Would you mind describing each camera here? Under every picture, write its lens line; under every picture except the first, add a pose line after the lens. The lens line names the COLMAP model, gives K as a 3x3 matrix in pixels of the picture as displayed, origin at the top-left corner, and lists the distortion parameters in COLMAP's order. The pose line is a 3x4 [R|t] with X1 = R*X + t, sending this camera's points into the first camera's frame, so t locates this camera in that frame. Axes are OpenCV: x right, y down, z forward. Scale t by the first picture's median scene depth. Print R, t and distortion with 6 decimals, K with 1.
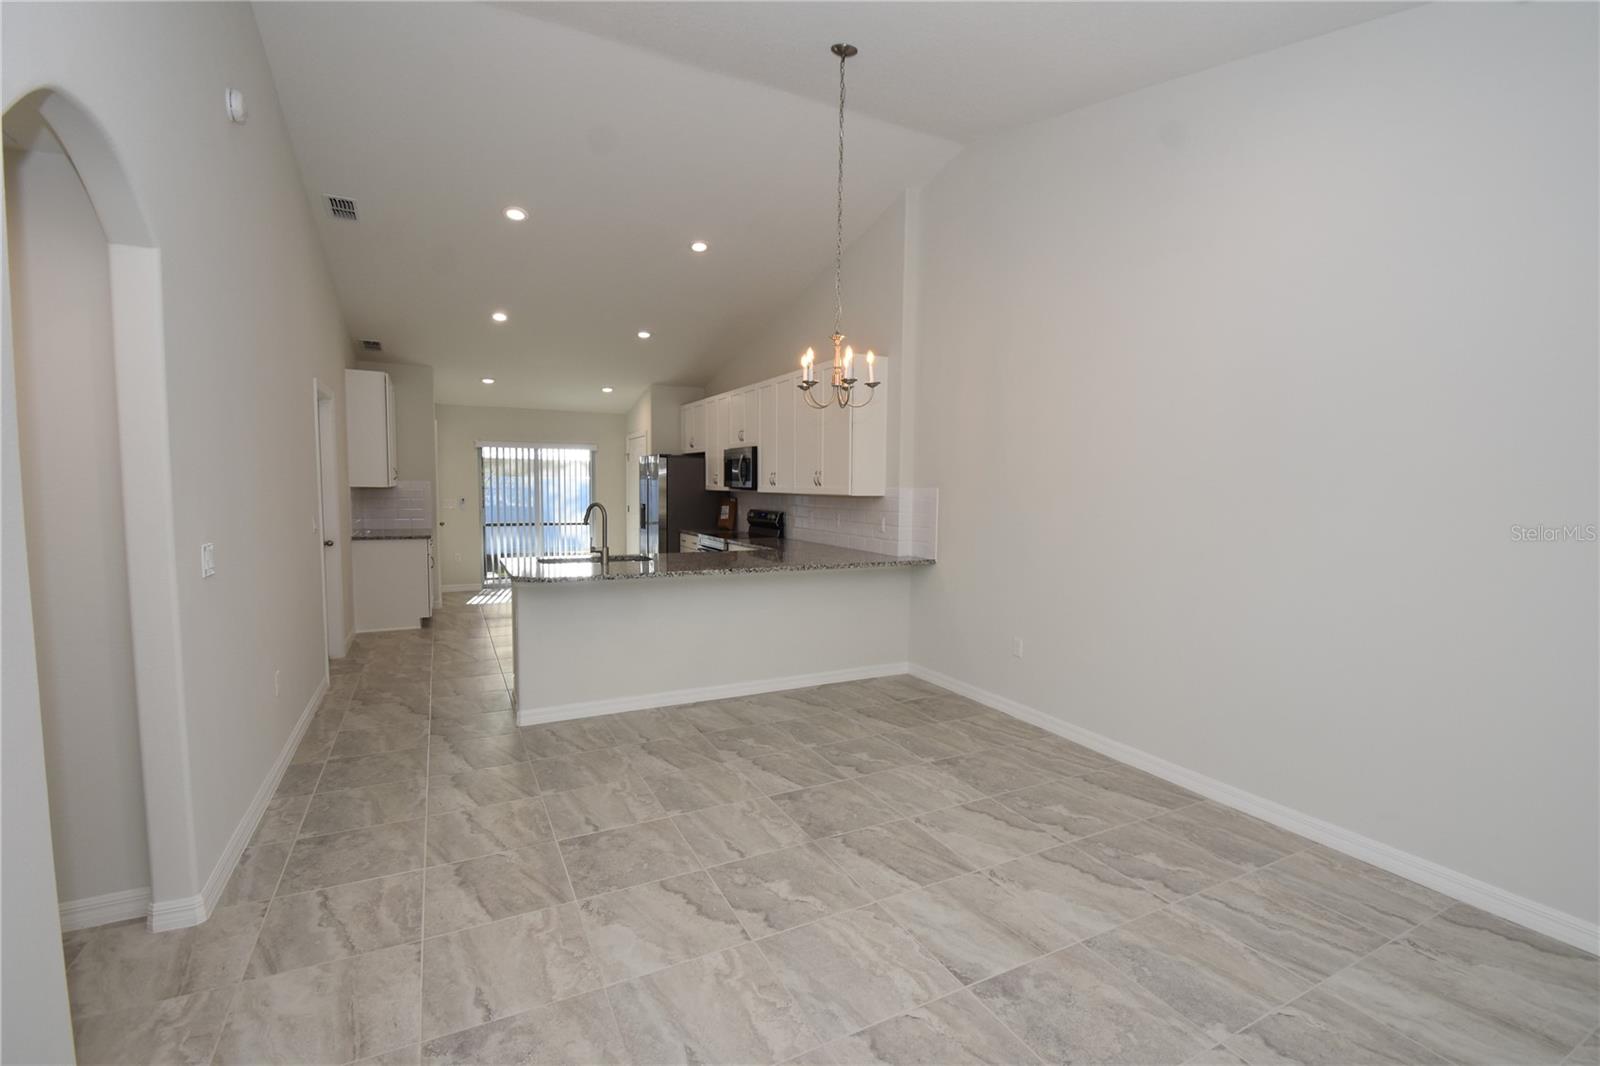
lens RADIAL K [[701.6, 0, 809.2], [0, 701.6, 545.5], [0, 0, 1]] dist [0.009308, -0.010150]
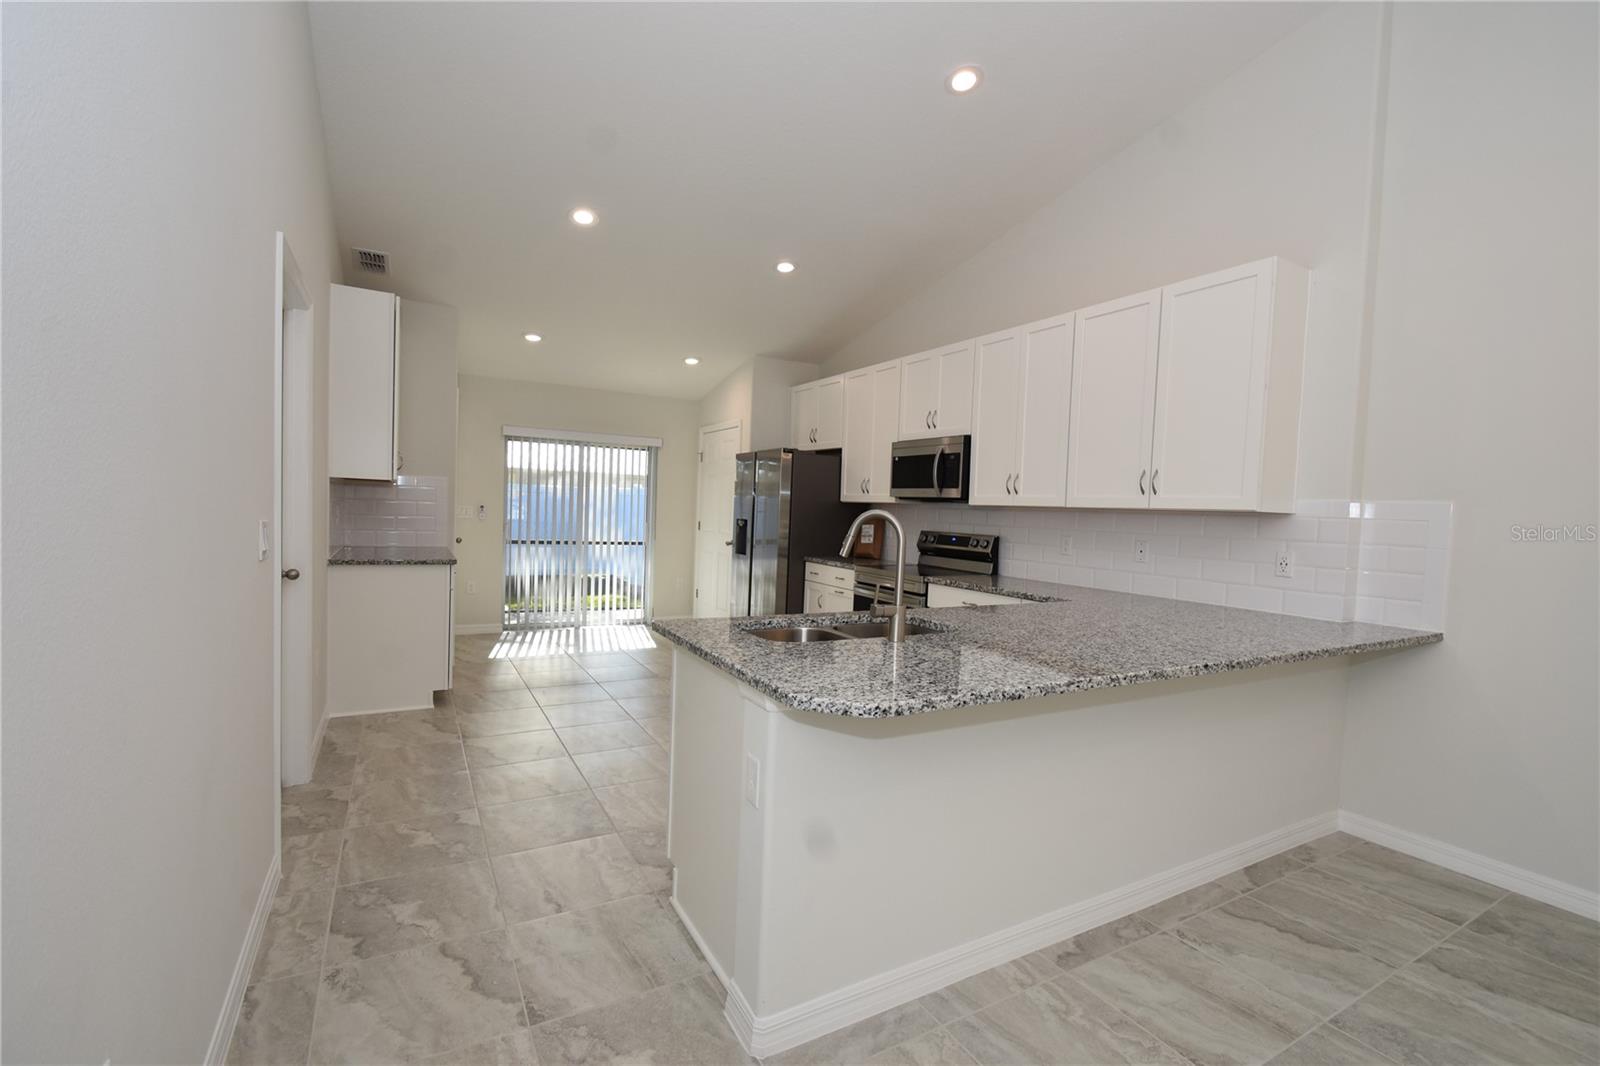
lens RADIAL K [[701.6, 0, 810.5], [0, 701.6, 545.5], [0, 0, 1]] dist [0.009308, -0.010150]
pose [[0.998789, 0.024540, 0.042643, -0.242545], [-0.023219, 0.999243, -0.031204, -0.014343], [-0.043377, 0.030176, 0.998603, 0.348755]]
